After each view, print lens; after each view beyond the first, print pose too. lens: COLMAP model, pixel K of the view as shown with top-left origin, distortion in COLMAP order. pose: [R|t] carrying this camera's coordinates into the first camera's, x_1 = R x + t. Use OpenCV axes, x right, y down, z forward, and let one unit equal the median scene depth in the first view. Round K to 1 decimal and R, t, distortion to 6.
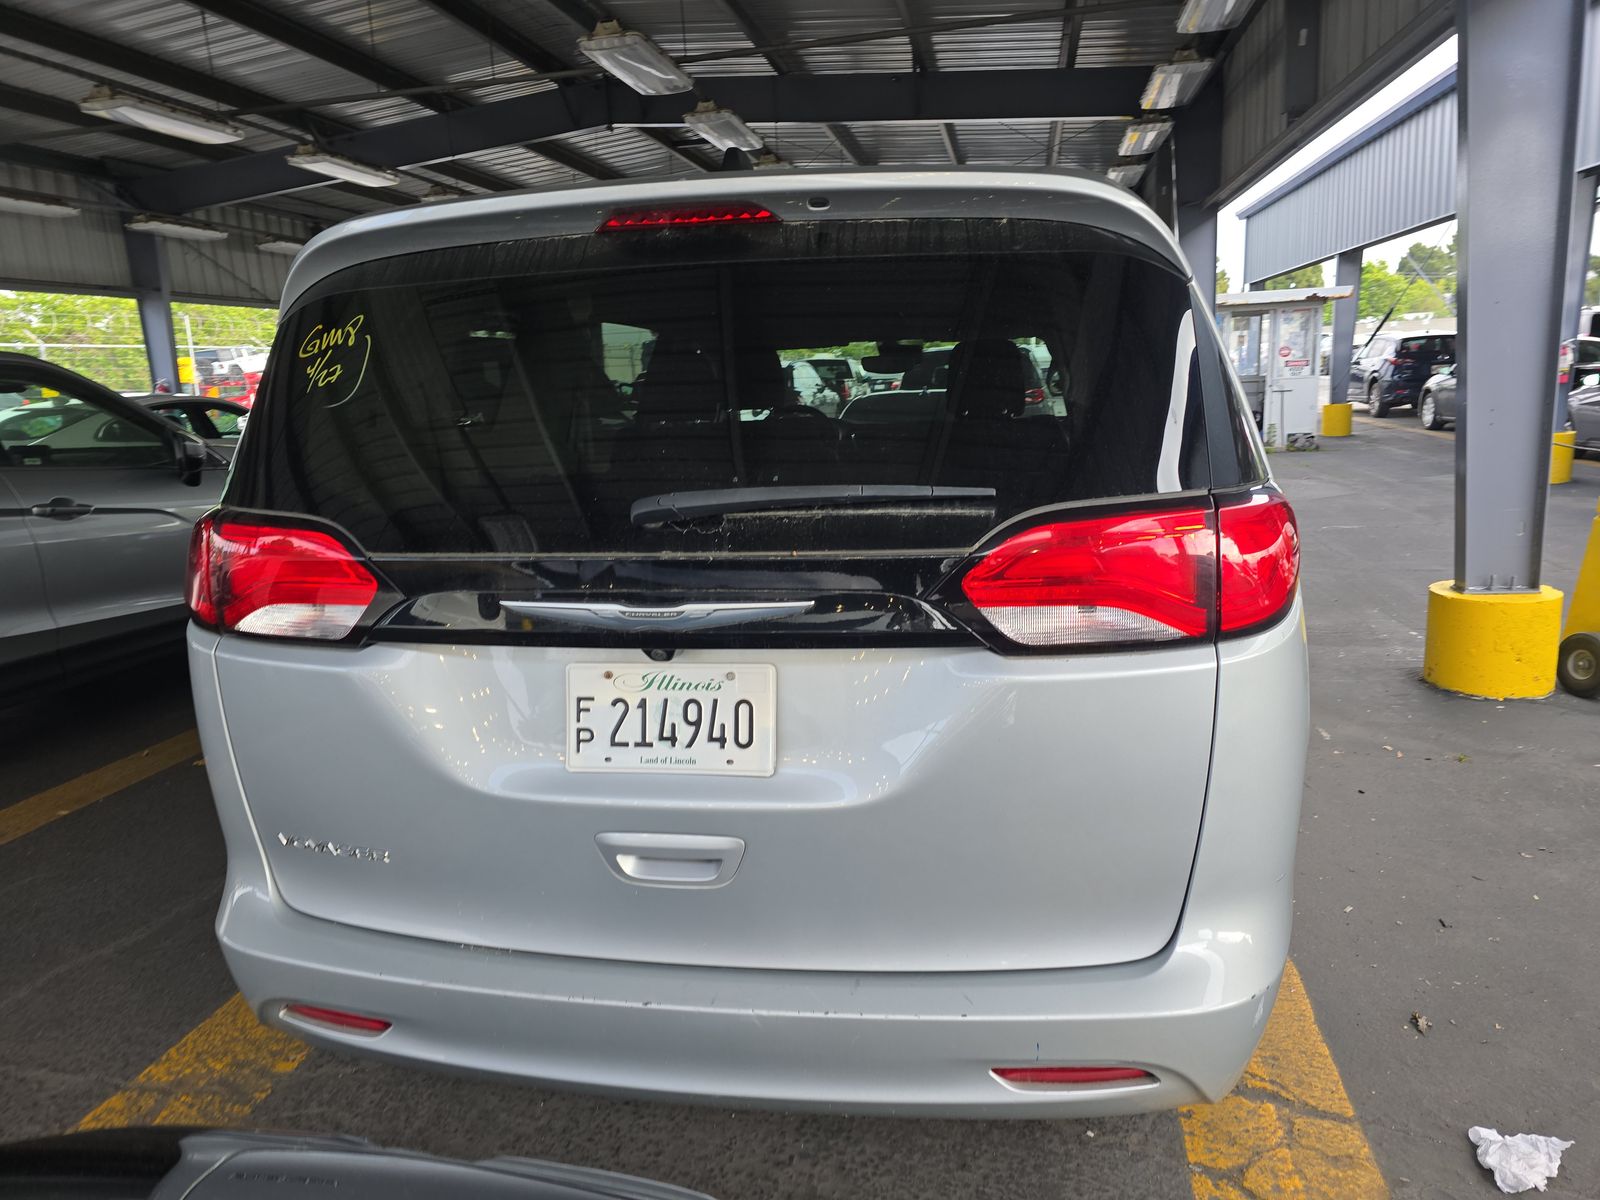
lens RADIAL K [[1056.6, 0, 800.0], [0, 1056.6, 600.0], [0, 0, 1]] dist [0.076418, -0.062772]
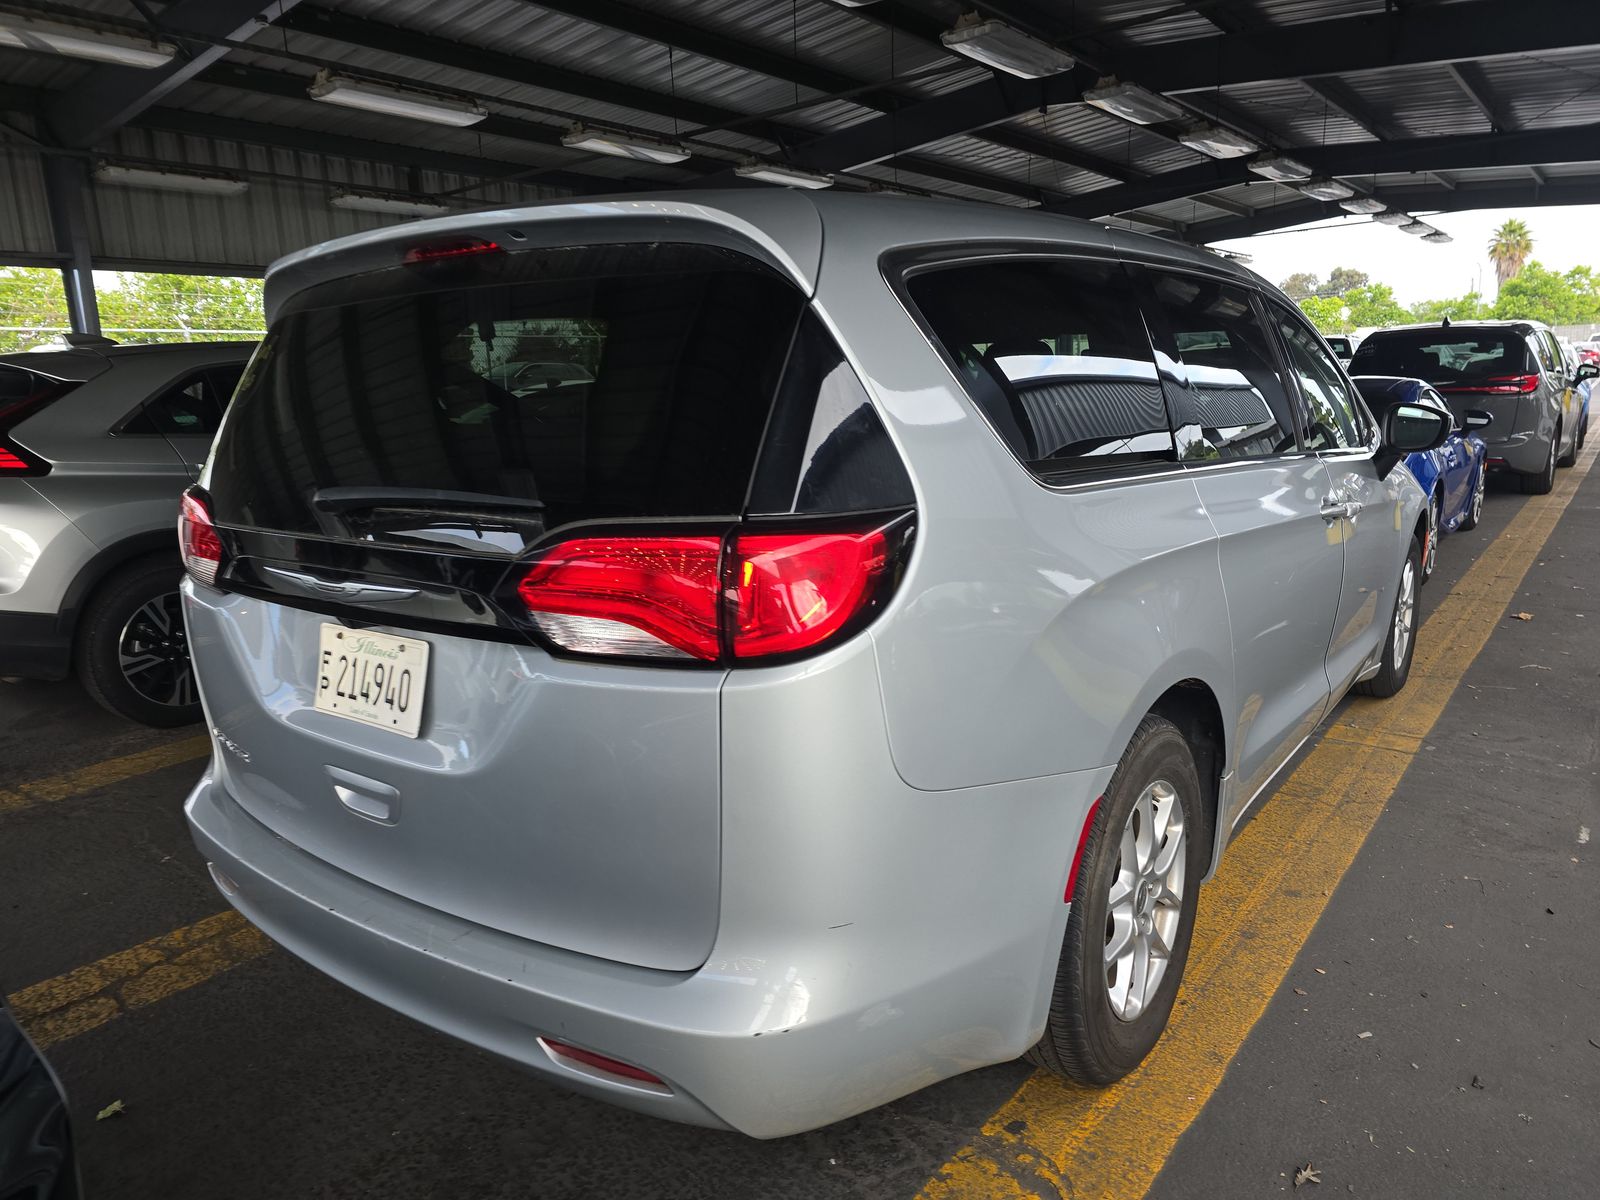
lens RADIAL K [[1071.7, 0, 800.0], [0, 1071.7, 600.0], [0, 0, 1]] dist [0.029217, -0.003336]
pose [[0.899899, 0.100125, -0.424448, 0.798013], [-0.094314, 0.994936, 0.034739, -0.060771], [0.425777, 0.008770, 0.904786, 0.115751]]
